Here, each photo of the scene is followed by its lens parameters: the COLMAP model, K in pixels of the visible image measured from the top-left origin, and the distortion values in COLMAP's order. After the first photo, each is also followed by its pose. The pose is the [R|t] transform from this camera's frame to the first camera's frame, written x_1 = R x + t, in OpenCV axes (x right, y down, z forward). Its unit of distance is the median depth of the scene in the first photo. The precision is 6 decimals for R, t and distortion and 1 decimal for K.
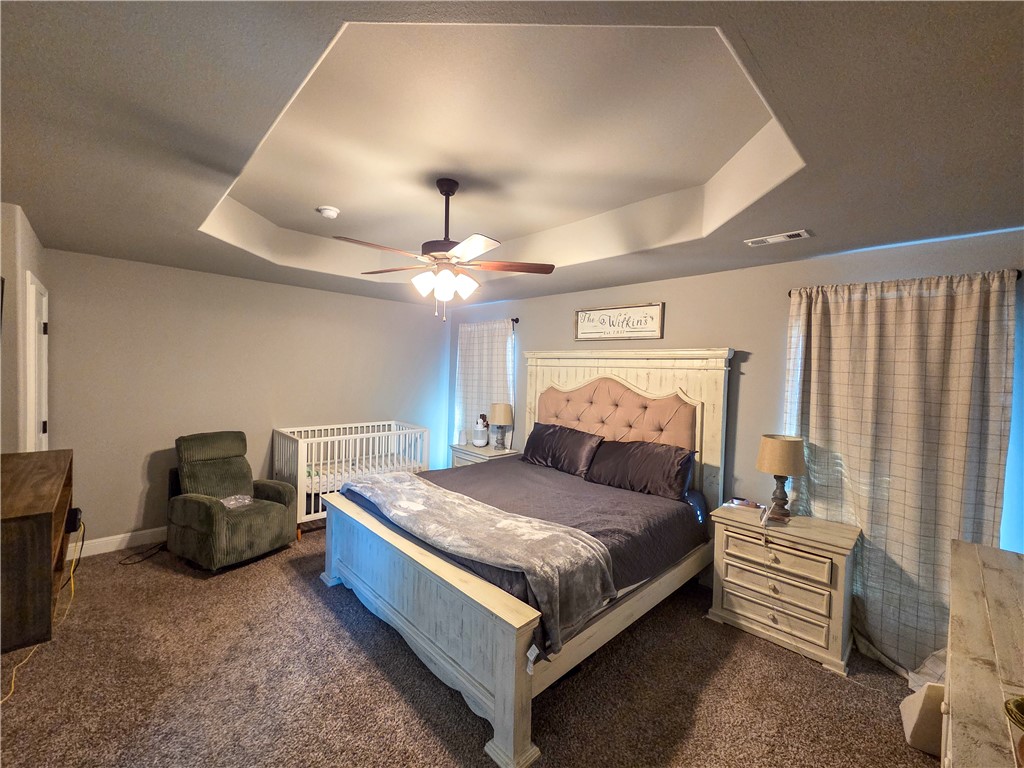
lens RADIAL K [[412.2, 0, 512.0], [0, 412.2, 384.0], [0, 0, 1]] dist [-0.022761, -0.000001]
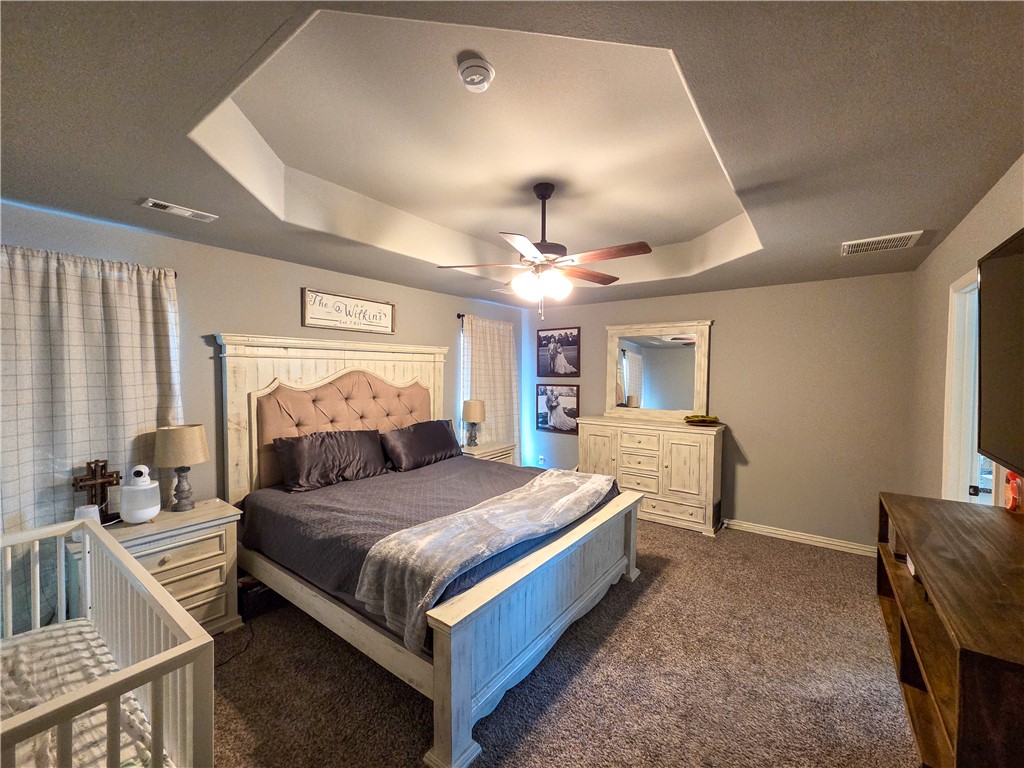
lens RADIAL K [[417.2, 0, 503.5], [0, 417.2, 382.8], [0, 0, 1]] dist [0.001698, -0.000120]
pose [[-0.139859, -0.068466, 0.987802, -0.786518], [0.020447, 0.997194, 0.072012, -0.050987], [-0.989960, 0.030269, -0.138067, 0.809104]]
